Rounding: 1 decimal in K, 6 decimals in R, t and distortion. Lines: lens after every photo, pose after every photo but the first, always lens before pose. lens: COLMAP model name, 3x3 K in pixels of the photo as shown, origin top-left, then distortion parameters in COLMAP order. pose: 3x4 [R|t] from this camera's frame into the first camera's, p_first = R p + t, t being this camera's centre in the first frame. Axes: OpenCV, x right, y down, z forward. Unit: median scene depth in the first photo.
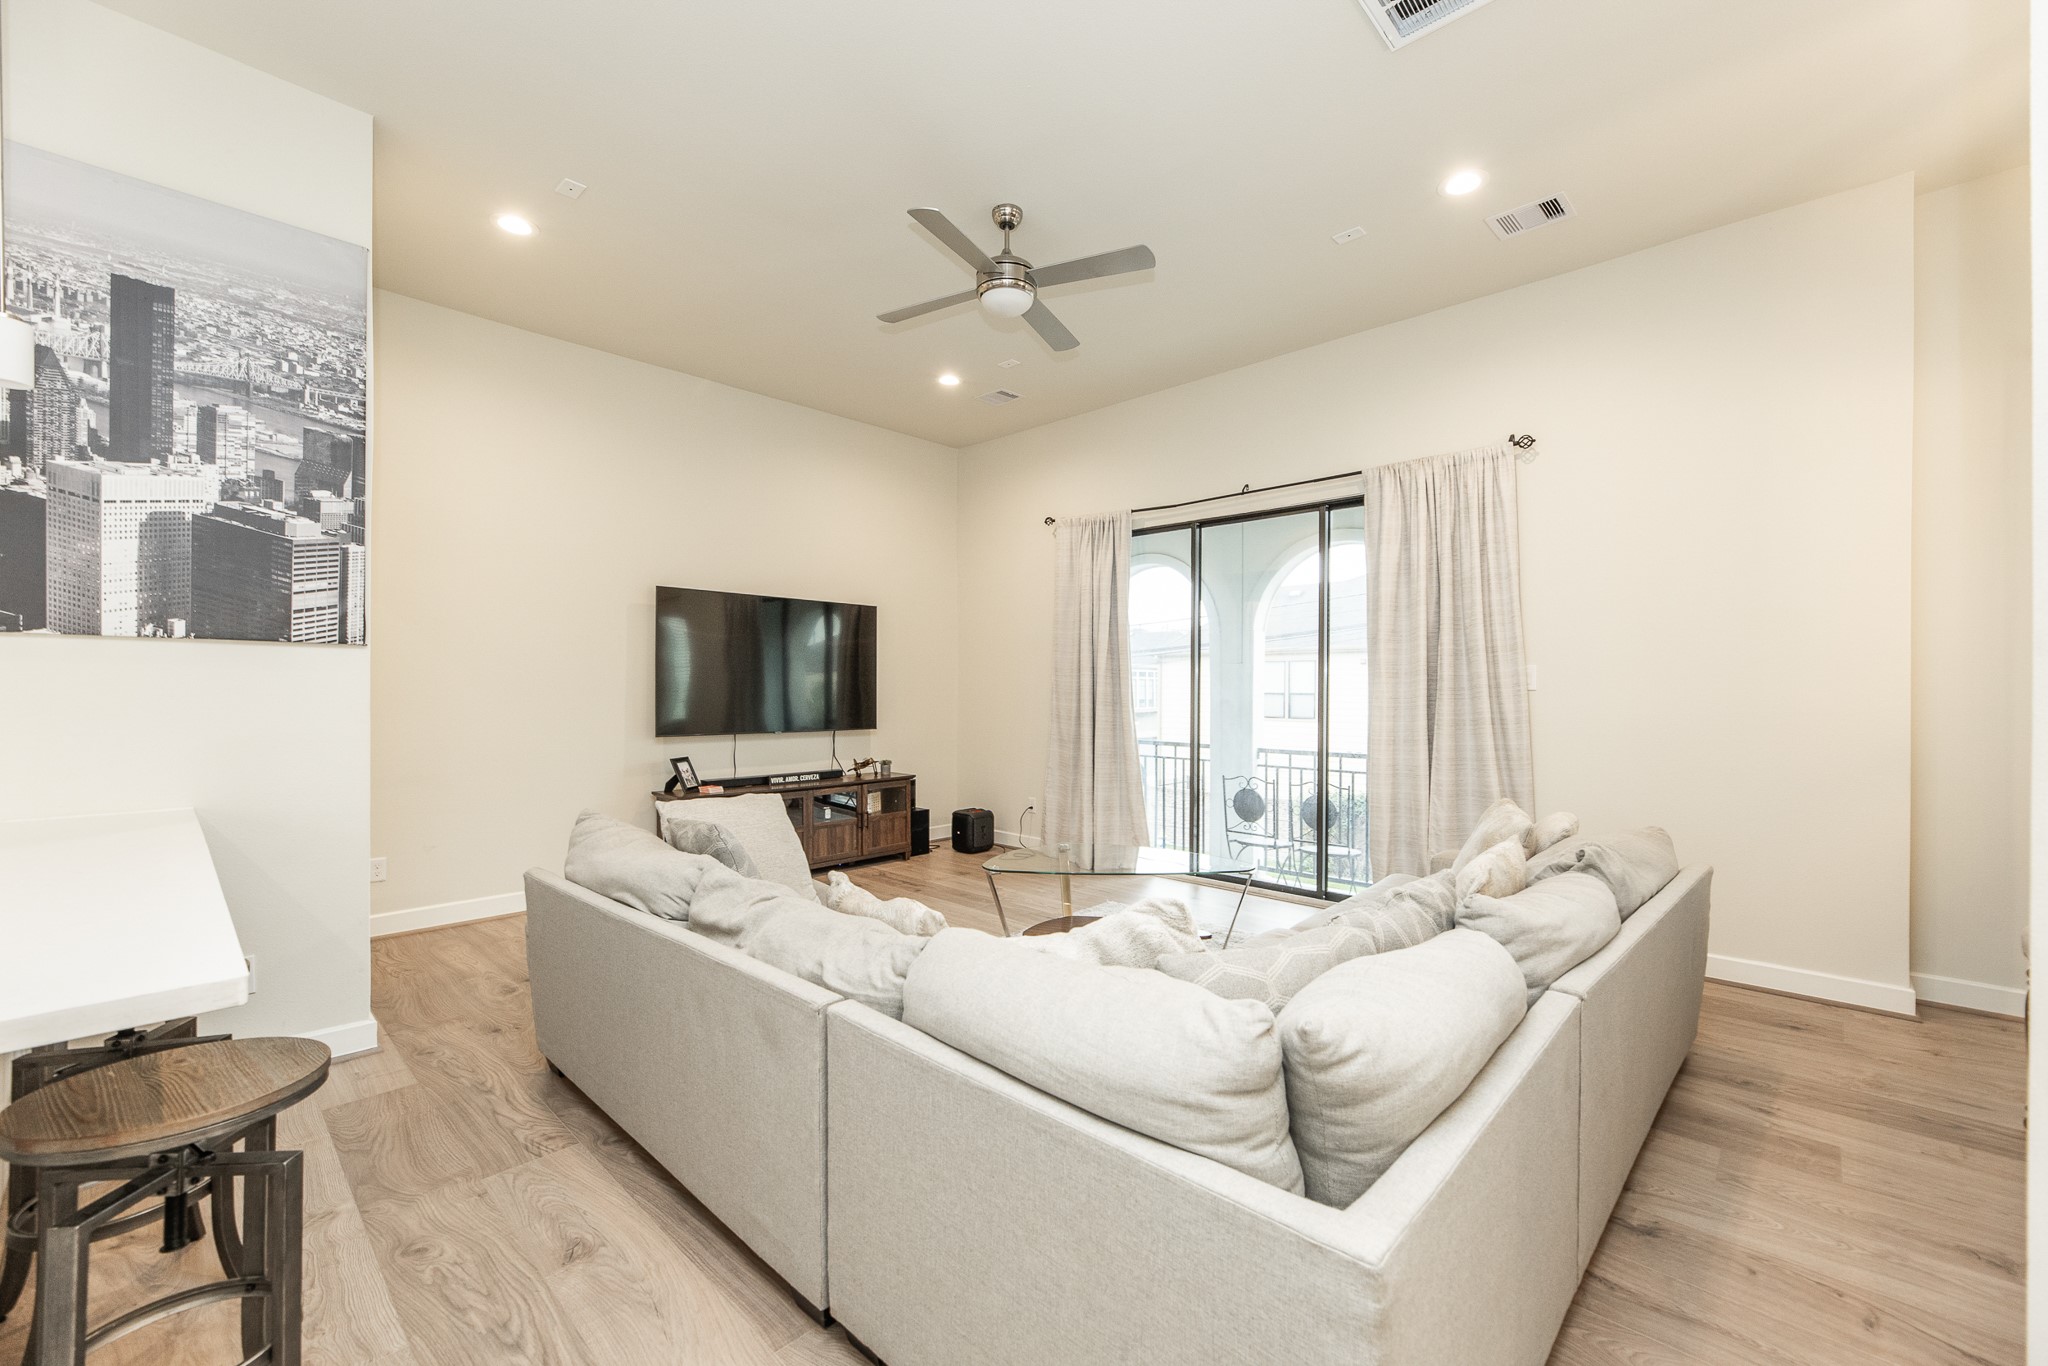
lens RADIAL K [[823.9, 0, 1038.1], [0, 823.9, 683.8], [0, 0, 1]] dist [-0.002270, 0.000168]
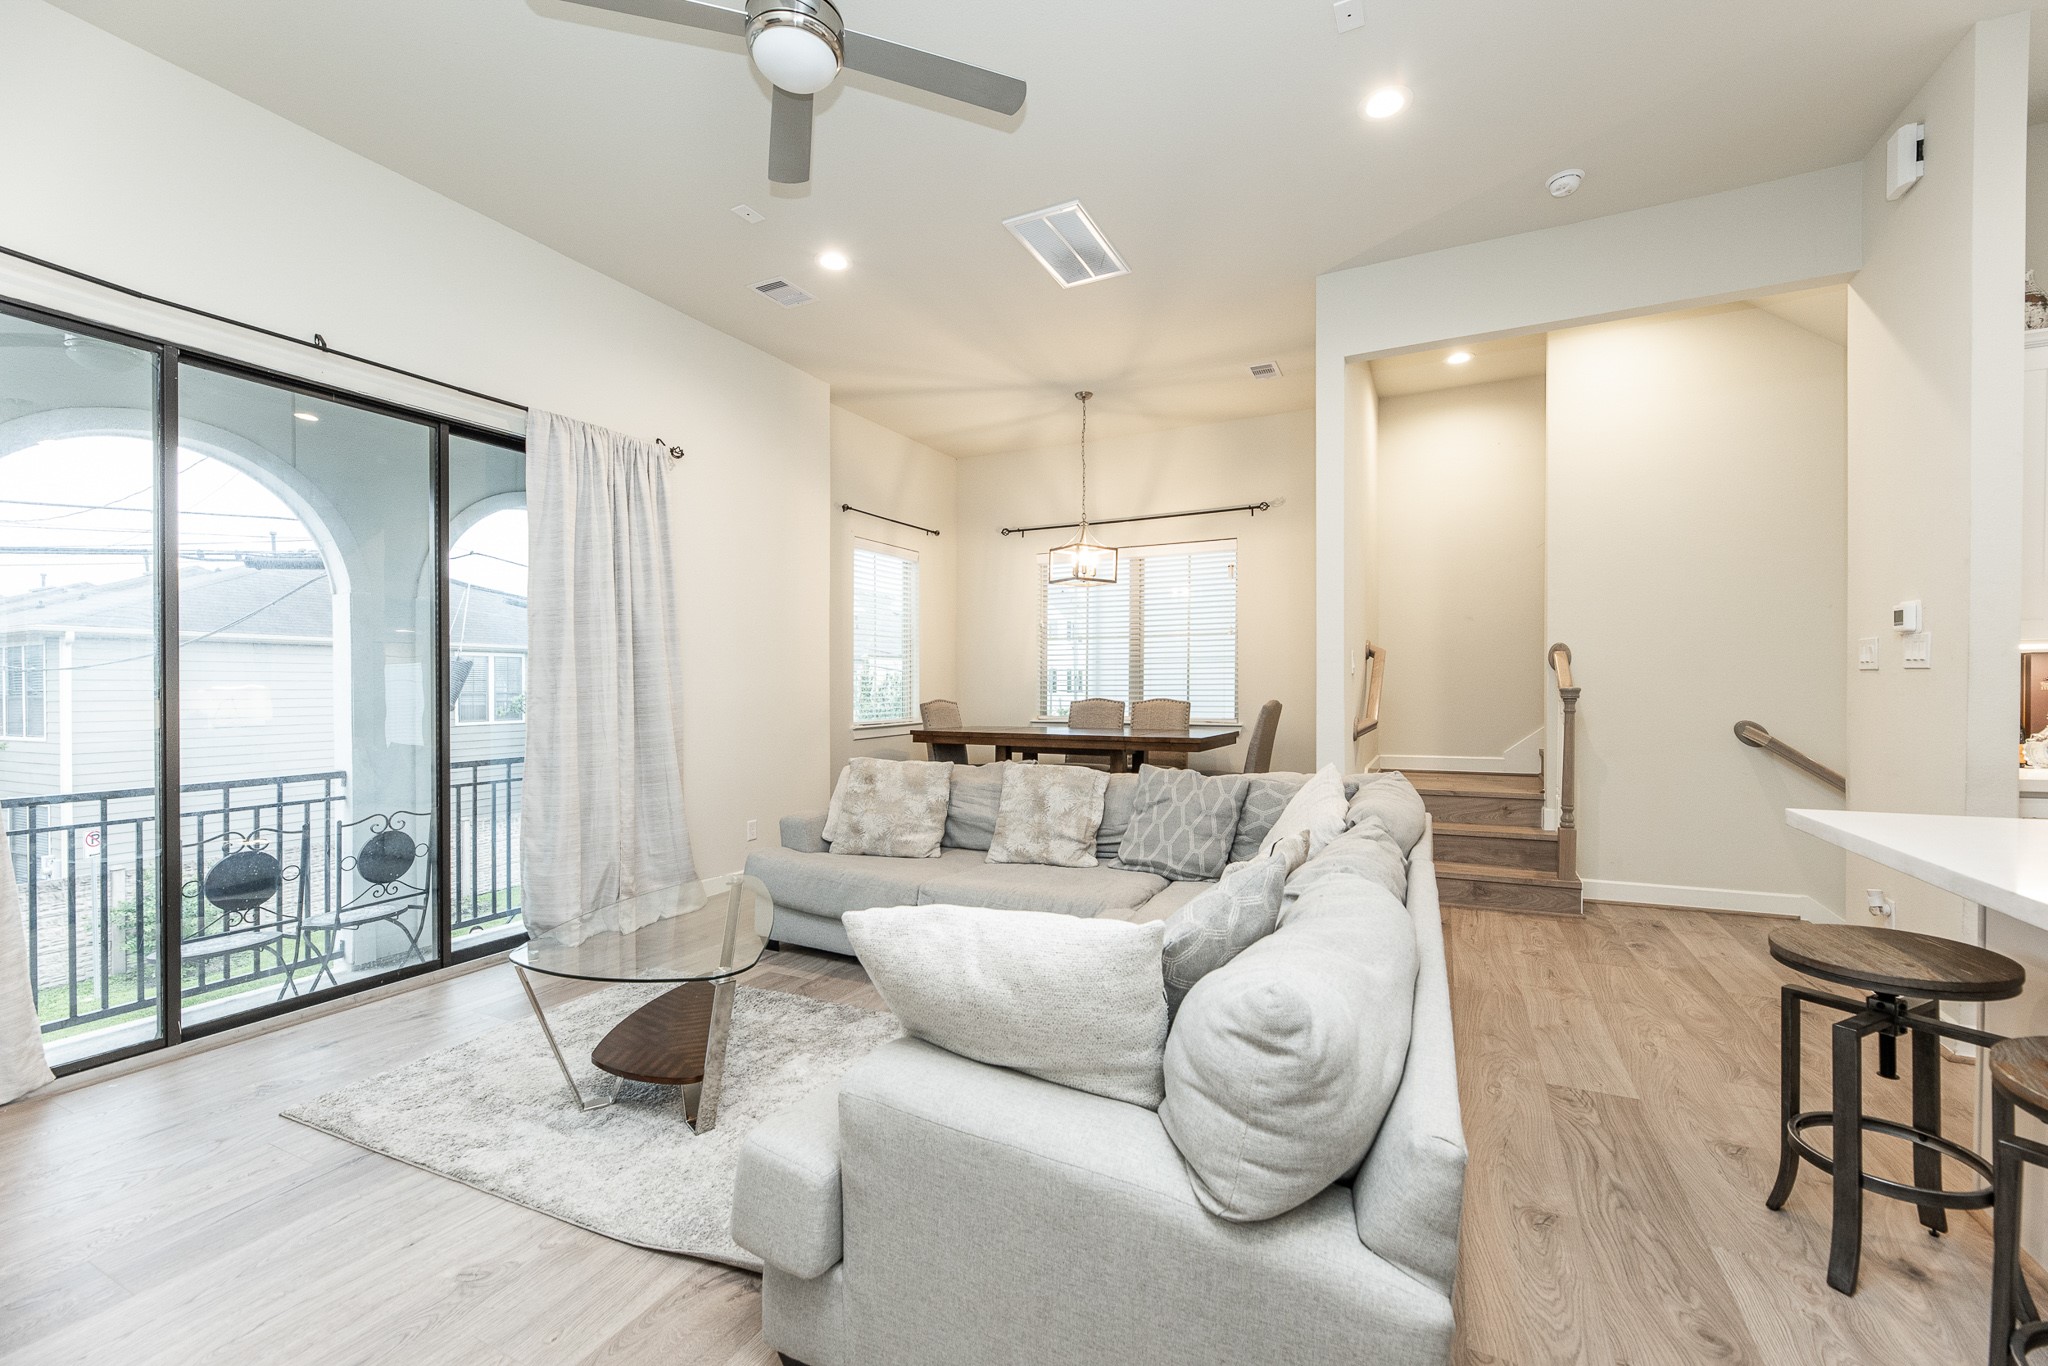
lens RADIAL K [[836.6, 0, 1048.8], [0, 836.6, 688.4], [0, 0, 1]] dist [0.002231, 0.000335]
pose [[-0.306461, -0.002628, 0.951879, -0.891492], [0.005450, 0.999975, 0.004515, 0.026933], [-0.951868, 0.006571, -0.306439, 1.244158]]
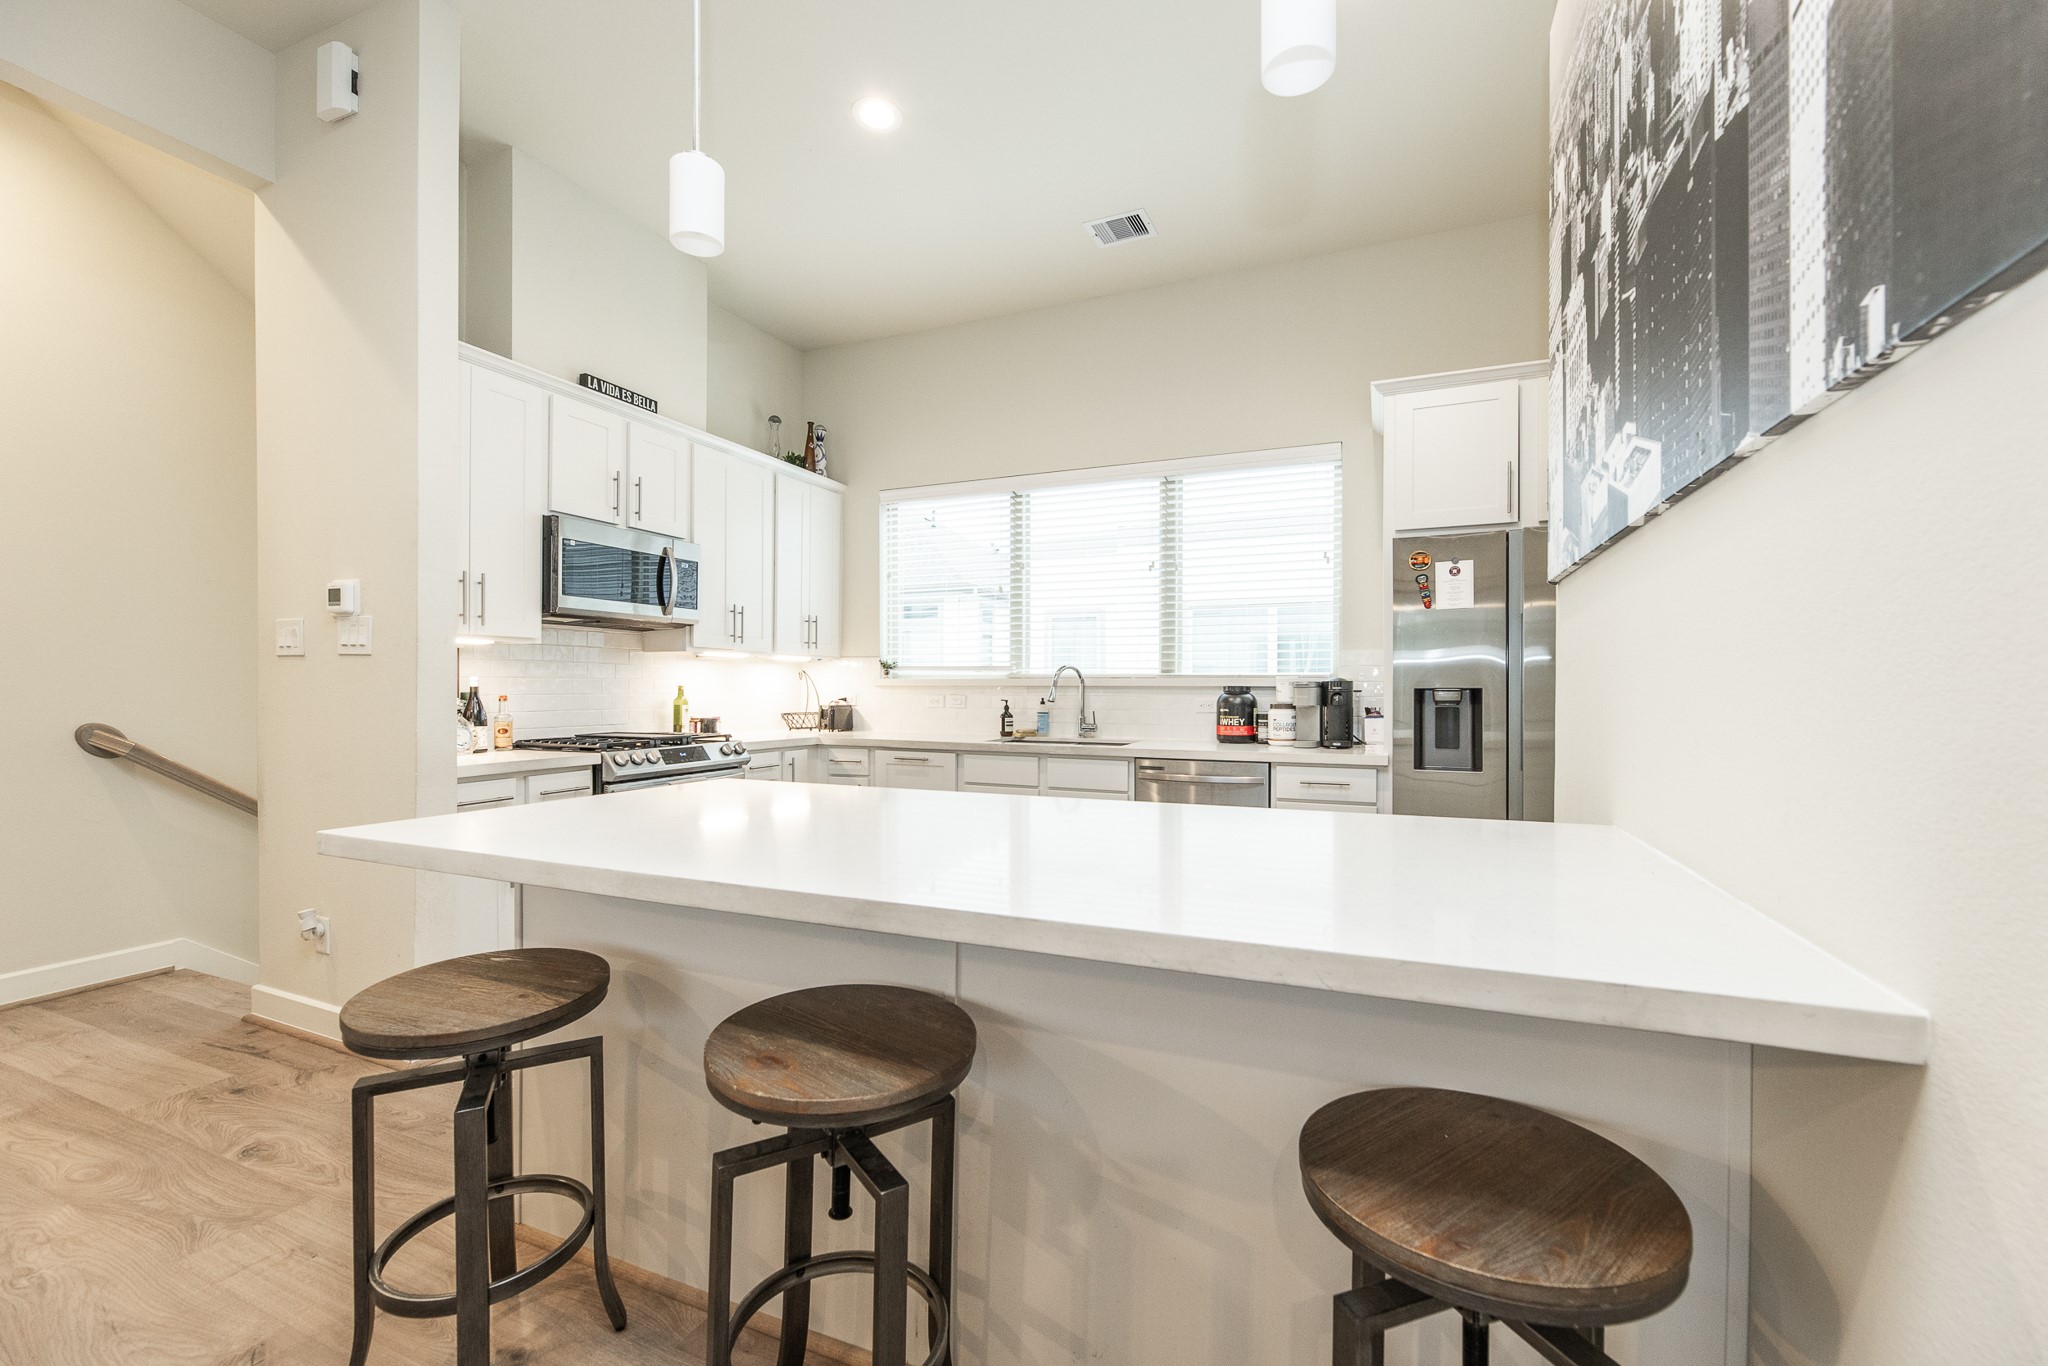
lens RADIAL K [[827.6, 0, 1041.9], [0, 827.6, 696.0], [0, 0, 1]] dist [-0.009296, 0.000089]
pose [[-0.935038, -0.003582, -0.354530, -0.624383], [-0.006091, 0.999964, 0.005960, 0.049249], [0.354496, 0.007733, -0.935026, 1.038064]]
